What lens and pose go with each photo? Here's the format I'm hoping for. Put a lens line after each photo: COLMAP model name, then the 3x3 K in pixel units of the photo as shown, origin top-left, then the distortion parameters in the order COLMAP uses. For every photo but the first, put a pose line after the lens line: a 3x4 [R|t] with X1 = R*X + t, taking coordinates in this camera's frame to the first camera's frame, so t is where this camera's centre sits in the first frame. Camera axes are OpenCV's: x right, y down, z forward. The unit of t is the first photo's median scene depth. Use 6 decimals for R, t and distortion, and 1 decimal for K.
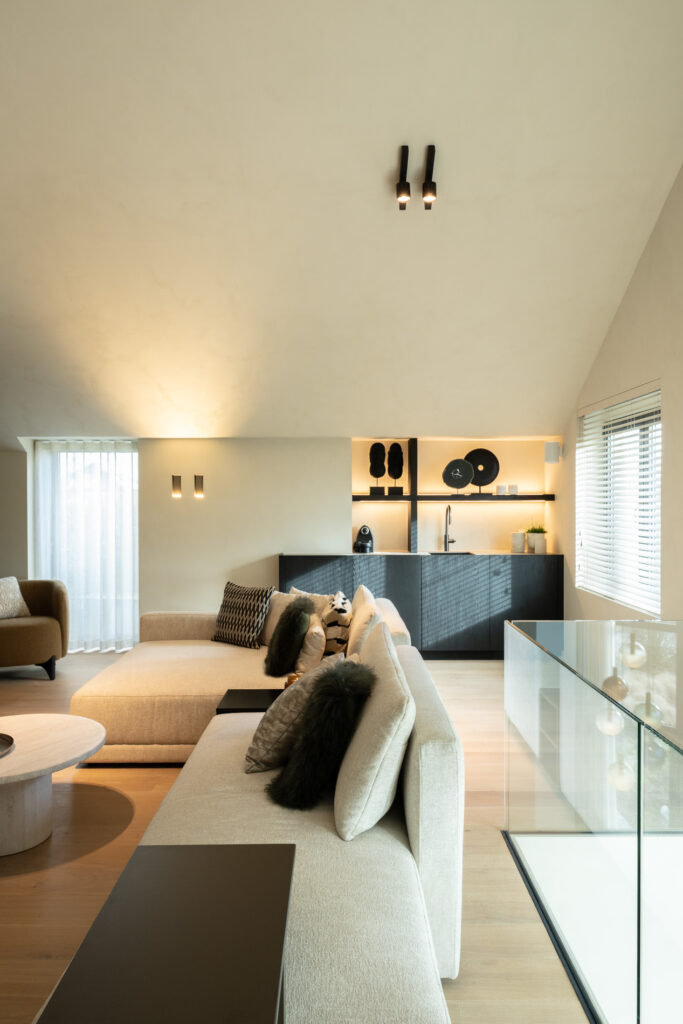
lens RADIAL K [[689.1, 0, 335.3], [0, 689.1, 511.2], [0, 0, 1]] dist [-0.006695, -0.000833]
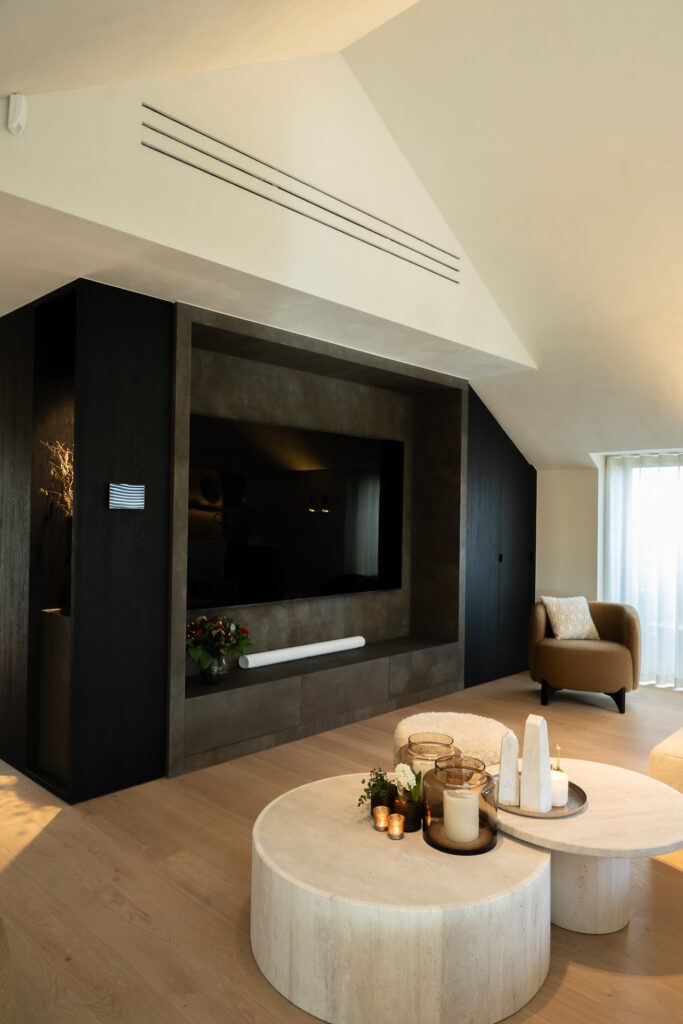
lens RADIAL K [[689.1, 0, 335.3], [0, 689.1, 511.2], [0, 0, 1]] dist [-0.006695, -0.000833]
pose [[0.711305, 0.005443, -0.702862, -0.034555], [-0.022368, 0.999639, -0.014895, -0.003753], [0.702527, 0.026317, 0.711170, 0.060453]]
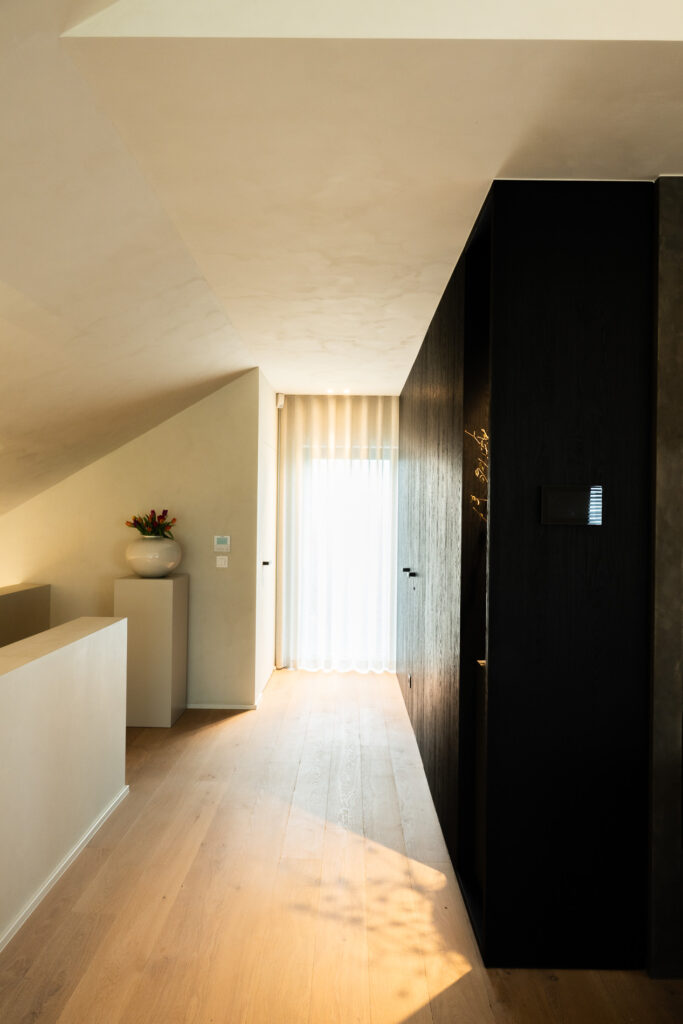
lens RADIAL K [[689.1, 0, 335.3], [0, 689.1, 511.2], [0, 0, 1]] dist [-0.006695, -0.000833]
pose [[-0.013142, -0.005802, -0.999897, -0.072996], [-0.020742, 0.999770, -0.005529, -0.005865], [0.999698, 0.020667, -0.013260, 0.099602]]
